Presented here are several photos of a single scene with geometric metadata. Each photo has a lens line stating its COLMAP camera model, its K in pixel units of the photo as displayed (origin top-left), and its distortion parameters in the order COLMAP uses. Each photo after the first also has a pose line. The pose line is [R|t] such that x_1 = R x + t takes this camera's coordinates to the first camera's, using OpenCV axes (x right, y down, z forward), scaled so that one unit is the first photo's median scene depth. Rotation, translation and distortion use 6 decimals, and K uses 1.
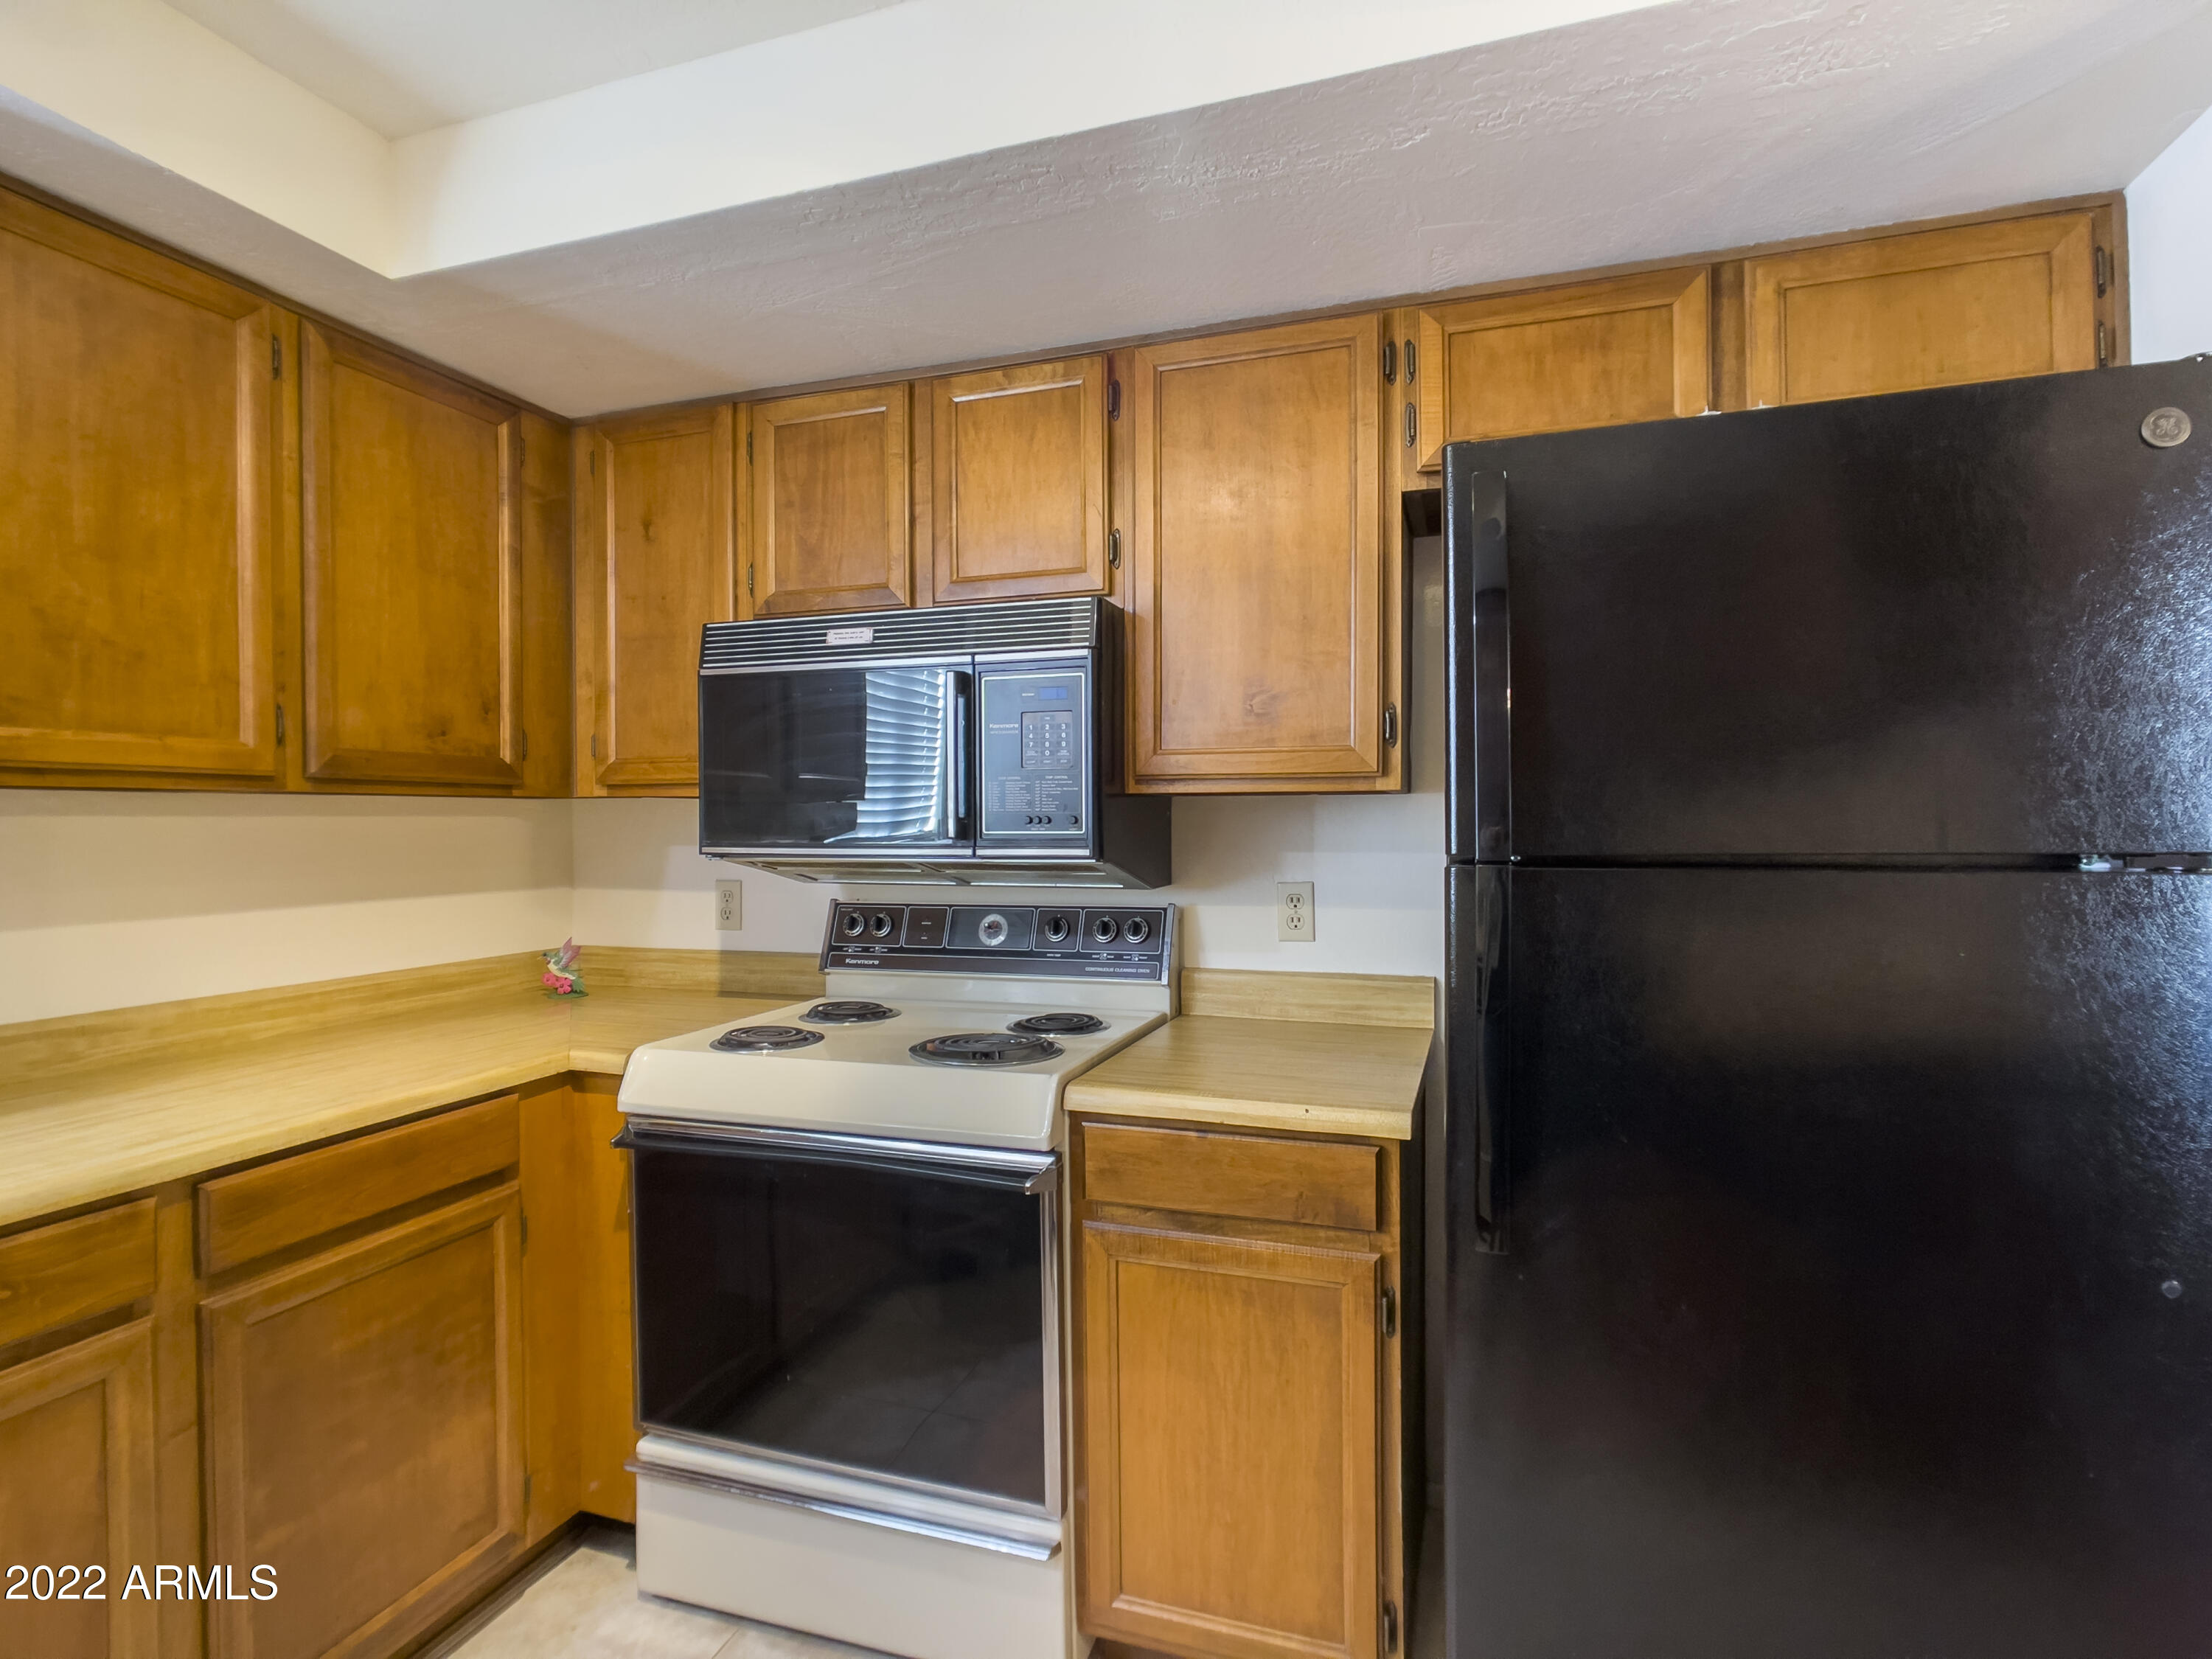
lens RADIAL K [[1086.9, 0, 1121.9], [0, 1086.9, 829.4], [0, 0, 1]] dist [-0.014091, 0.005853]
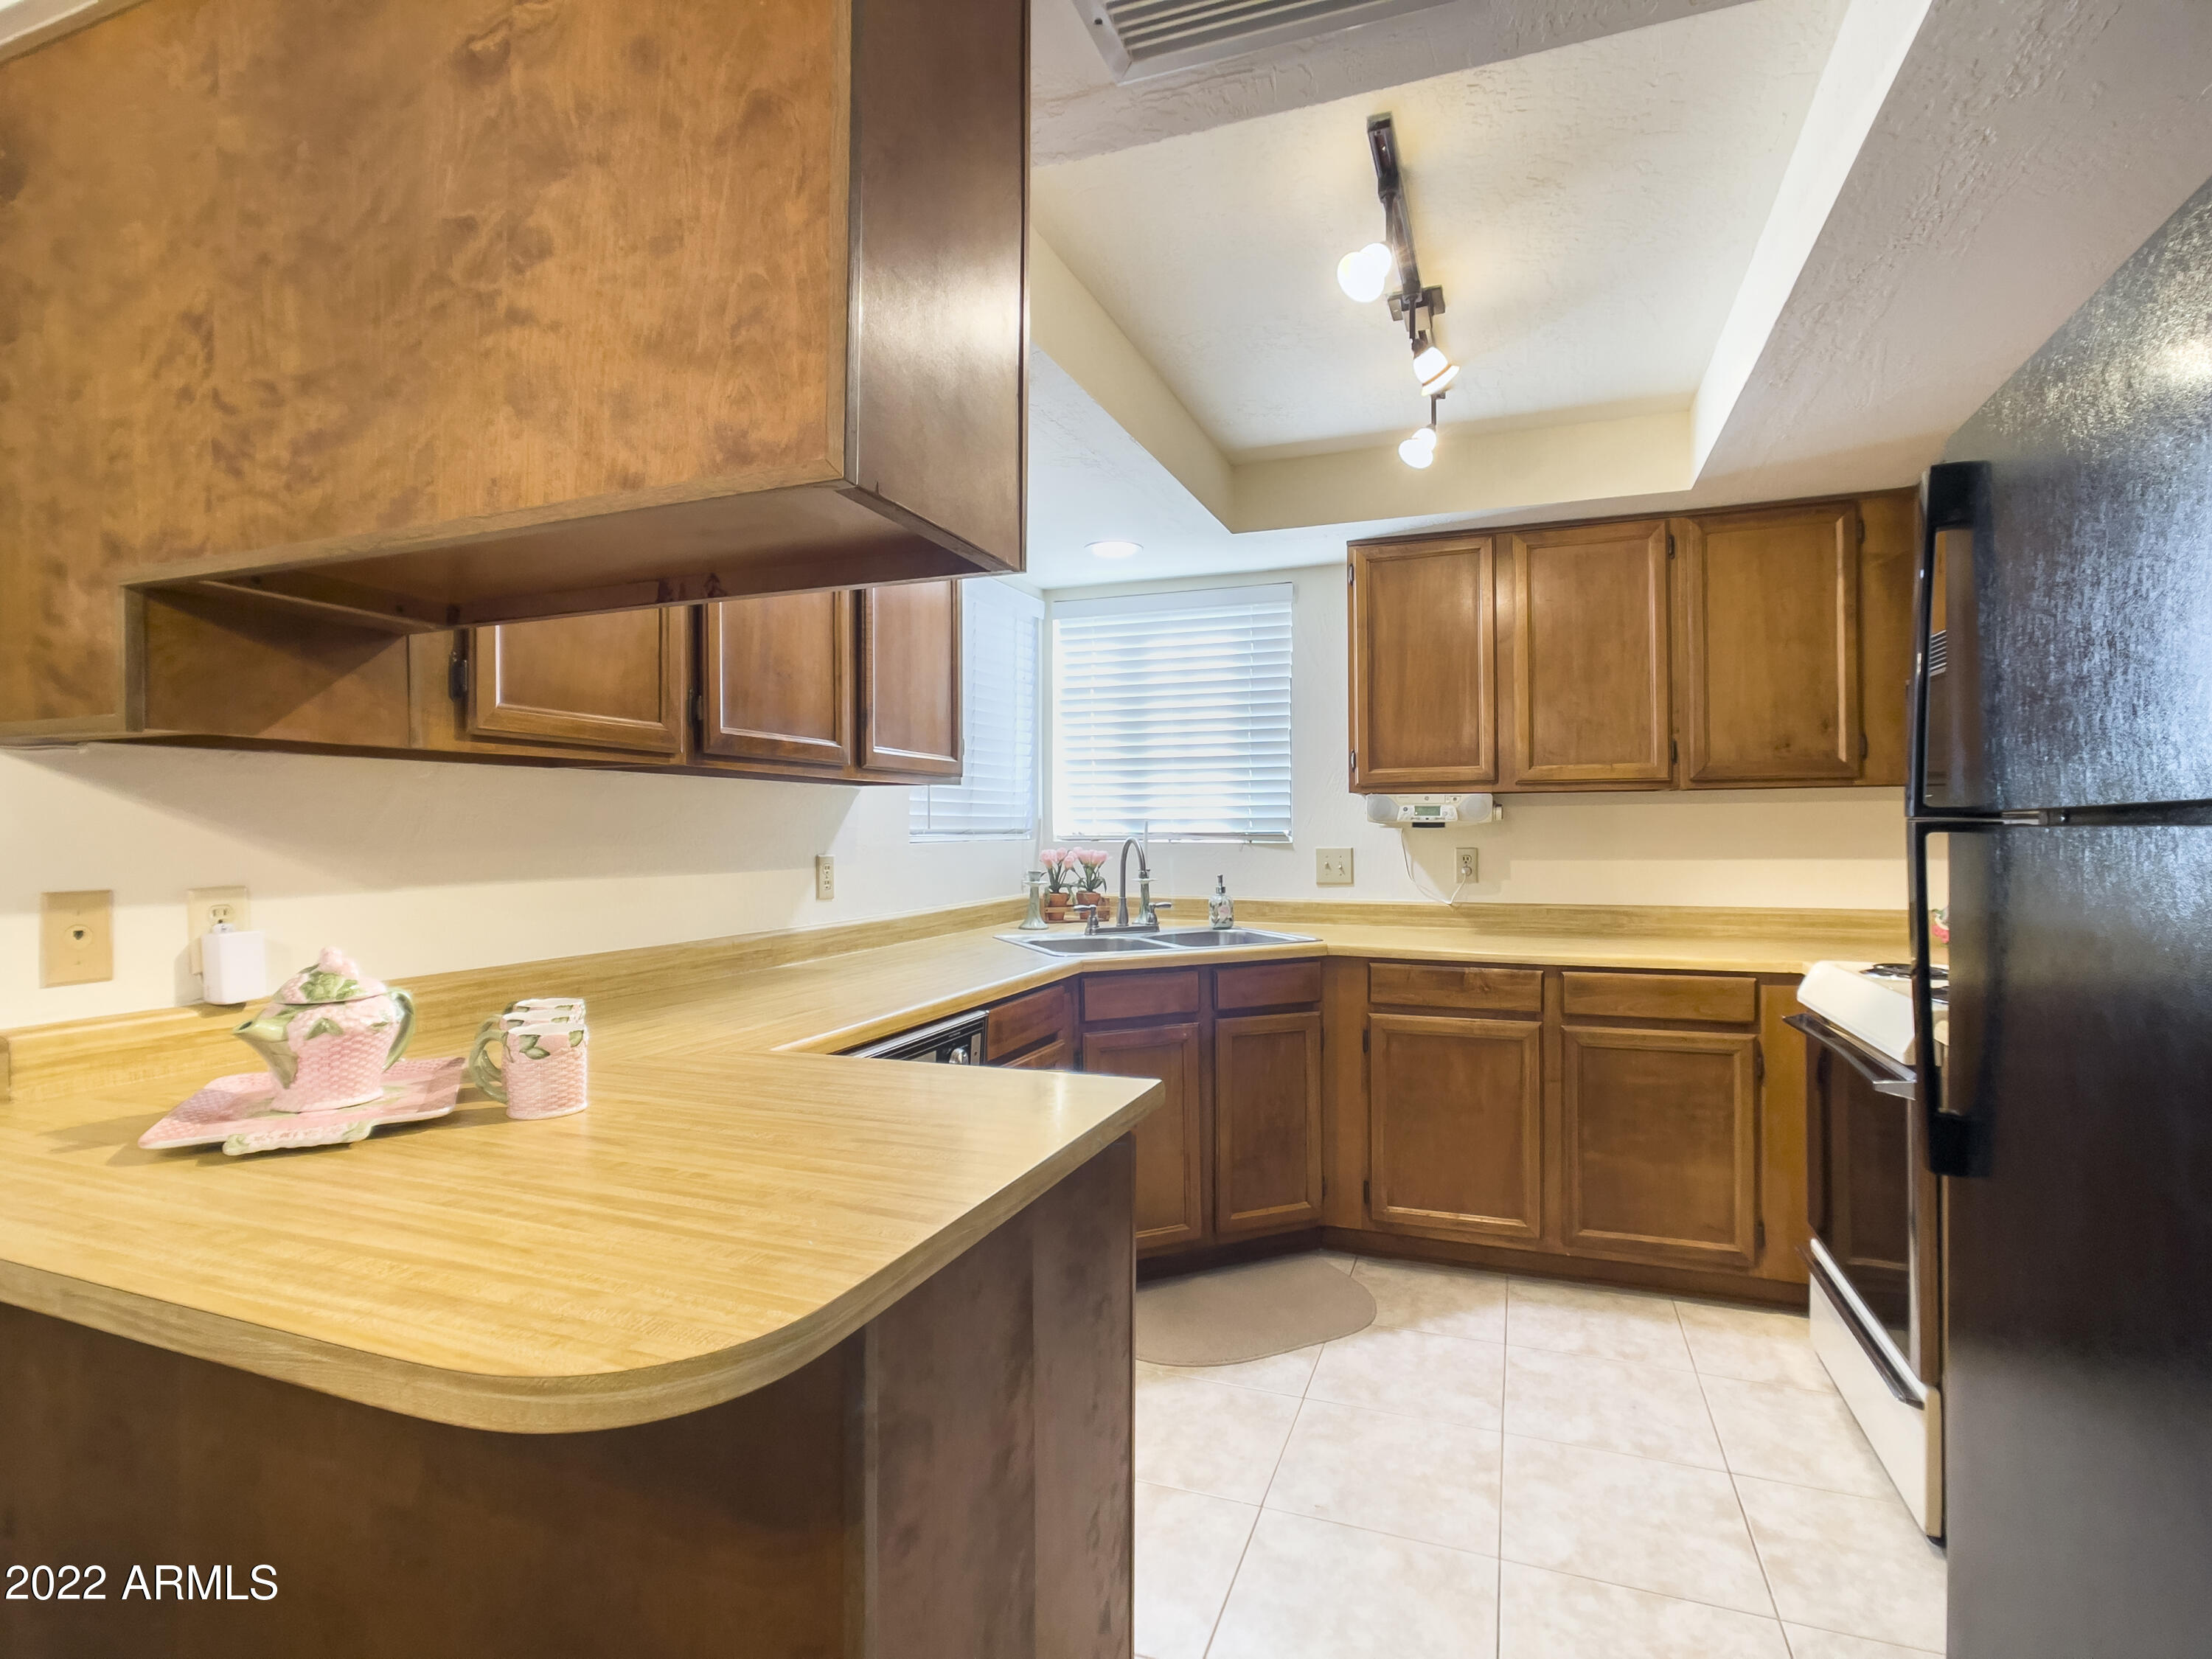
lens RADIAL K [[1086.9, 0, 1118.5], [0, 1086.9, 836.3], [0, 0, 1]] dist [-0.014091, 0.005853]
pose [[-0.042937, 0.009800, -0.999030, 0.973410], [-0.001165, 0.999951, 0.009860, 0.024929], [0.999077, 0.001587, -0.042923, 0.143668]]
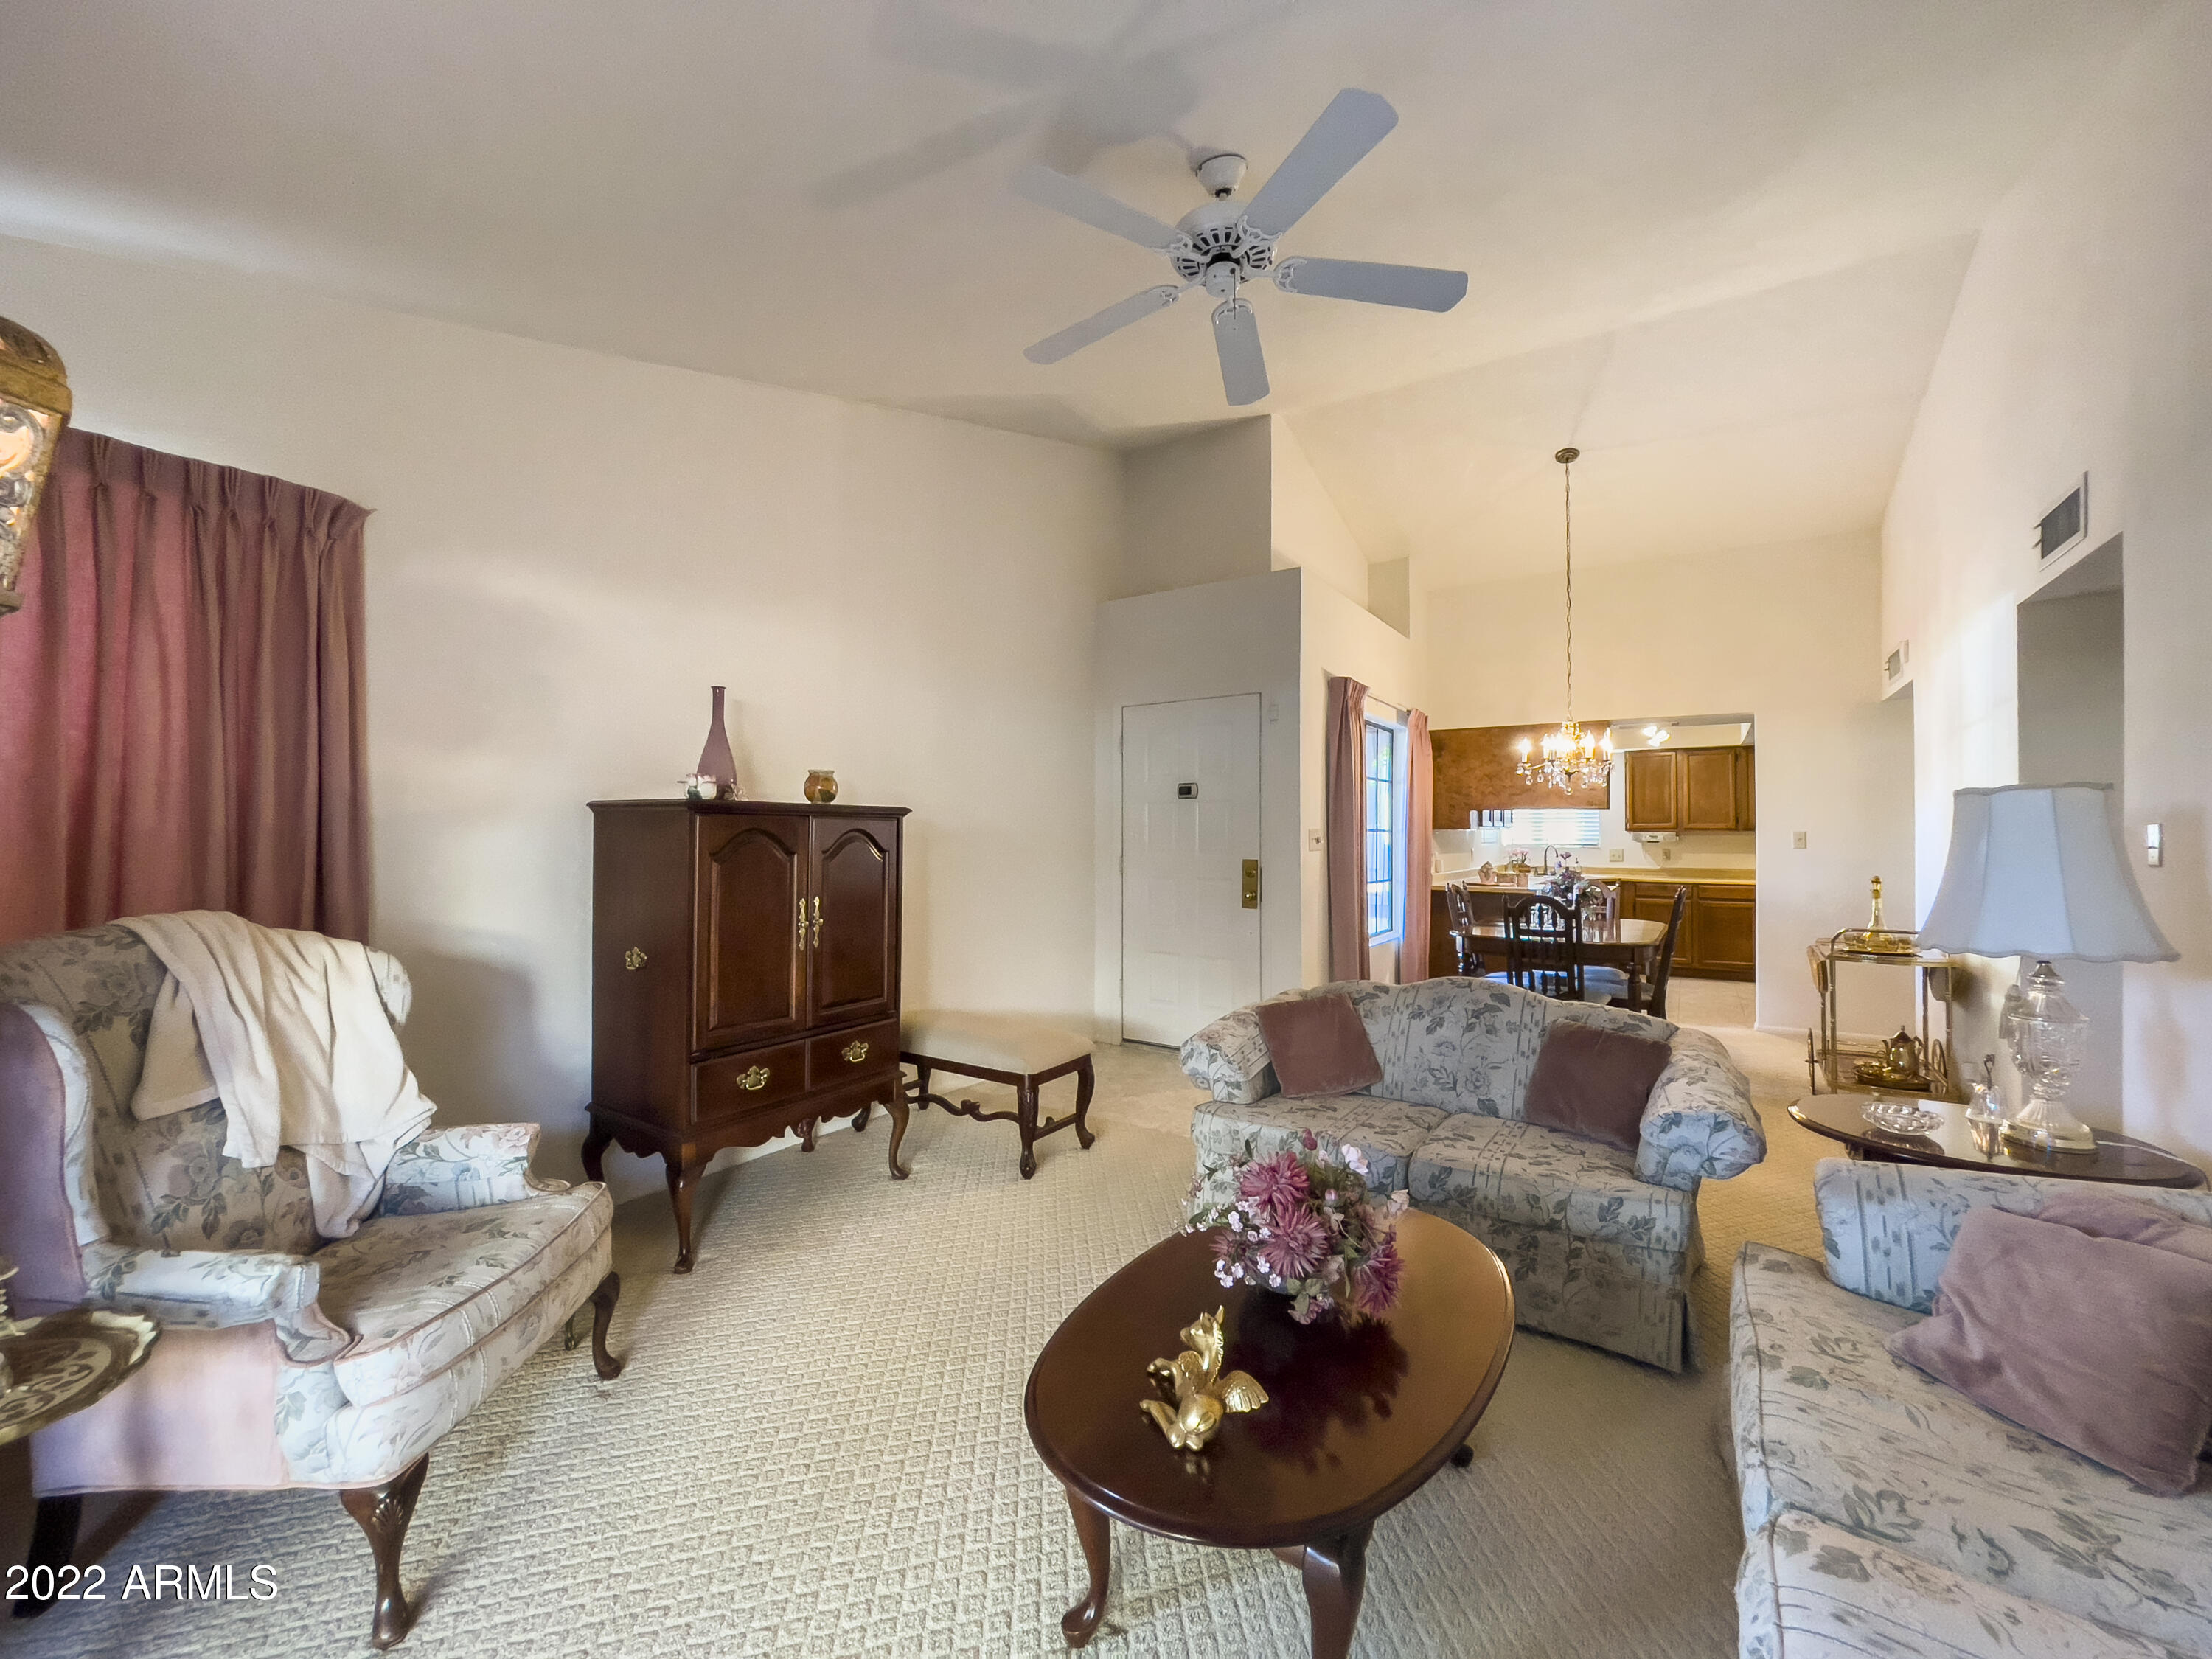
lens RADIAL K [[894.0, 0, 1098.1], [0, 894.0, 833.1], [0, 0, 1]] dist [-0.014768, 0.005580]
pose [[-0.275345, 0.000821, -0.961345, 4.406958], [-0.005242, 0.999983, 0.002356, -0.017242], [0.961331, 0.005688, -0.275336, -0.924259]]
